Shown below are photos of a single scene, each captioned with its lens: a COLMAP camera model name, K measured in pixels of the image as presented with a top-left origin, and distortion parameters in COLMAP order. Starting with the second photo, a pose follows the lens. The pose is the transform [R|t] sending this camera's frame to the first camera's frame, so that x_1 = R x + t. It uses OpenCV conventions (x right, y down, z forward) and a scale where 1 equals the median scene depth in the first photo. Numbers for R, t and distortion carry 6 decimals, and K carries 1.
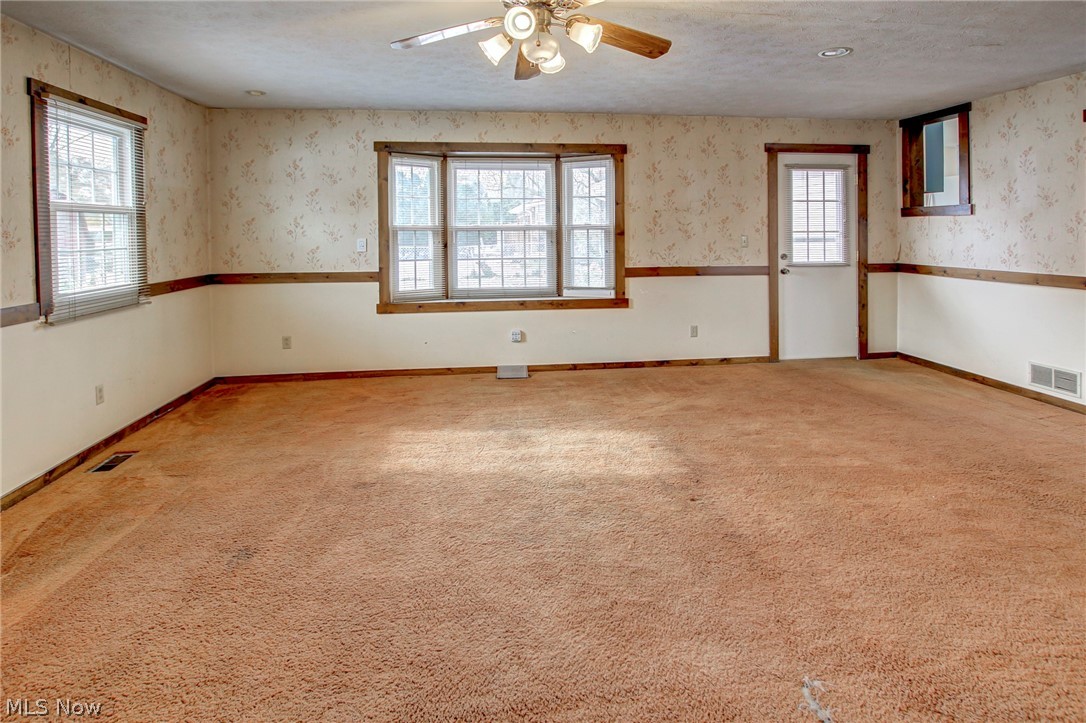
lens RADIAL K [[559.9, 0, 552.5], [0, 559.9, 231.0], [0, 0, 1]] dist [-0.023148, 0.000337]
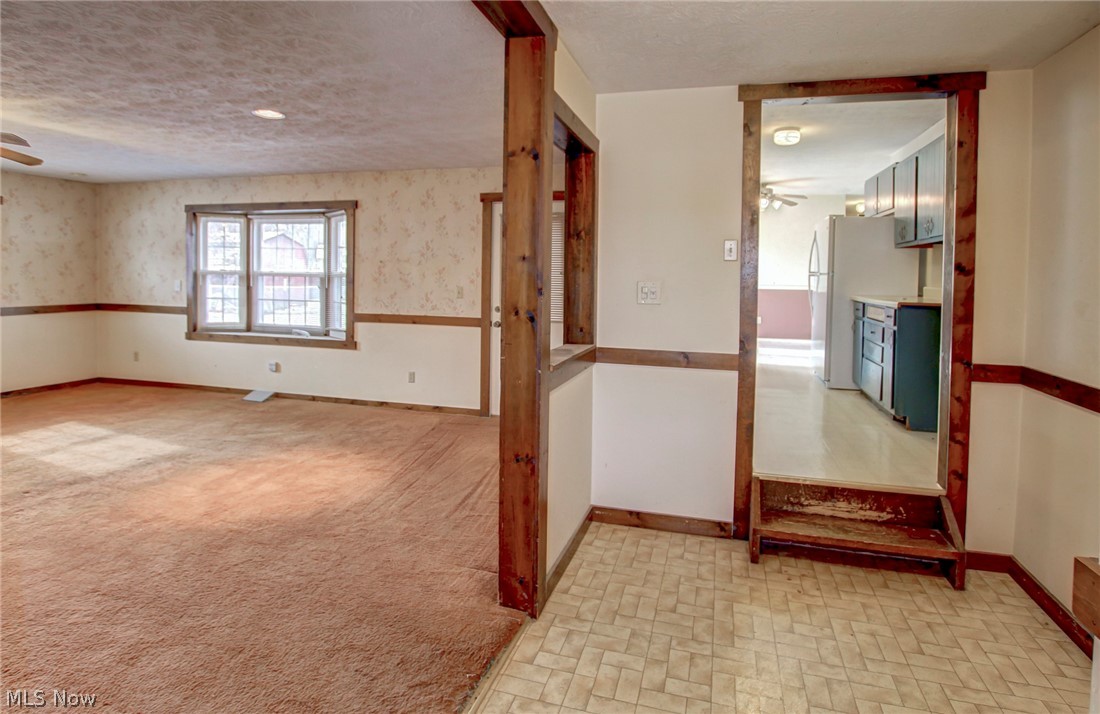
lens RADIAL K [[552.9, 0, 582.4], [0, 552.9, 287.0], [0, 0, 1]] dist [-0.029905, 0.002929]
pose [[0.930395, 0.028252, -0.365467, 0.931285], [-0.020930, 0.999493, 0.023981, -0.020086], [0.365960, -0.014663, 0.930515, 0.163755]]
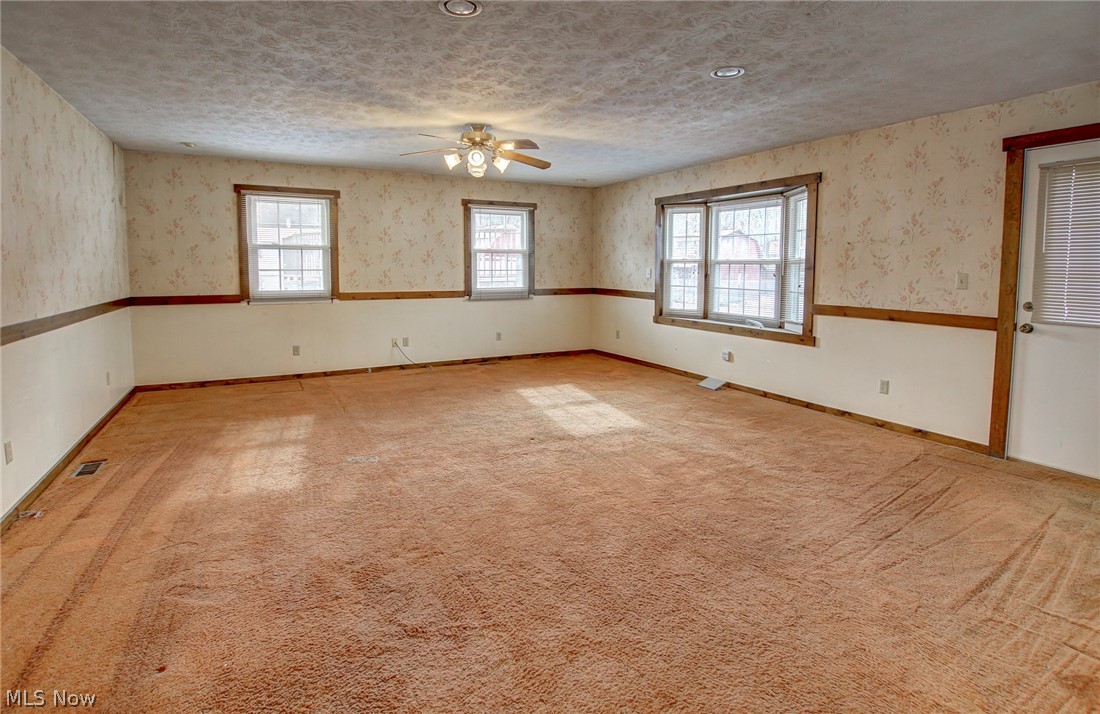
lens RADIAL K [[552.9, 0, 562.2], [0, 552.9, 304.5], [0, 0, 1]] dist [-0.029905, 0.002929]
pose [[0.378265, 0.074483, -0.922696, 0.823222], [-0.010646, 0.997042, 0.076120, 0.000214], [0.925636, -0.018971, 0.377939, 0.253318]]
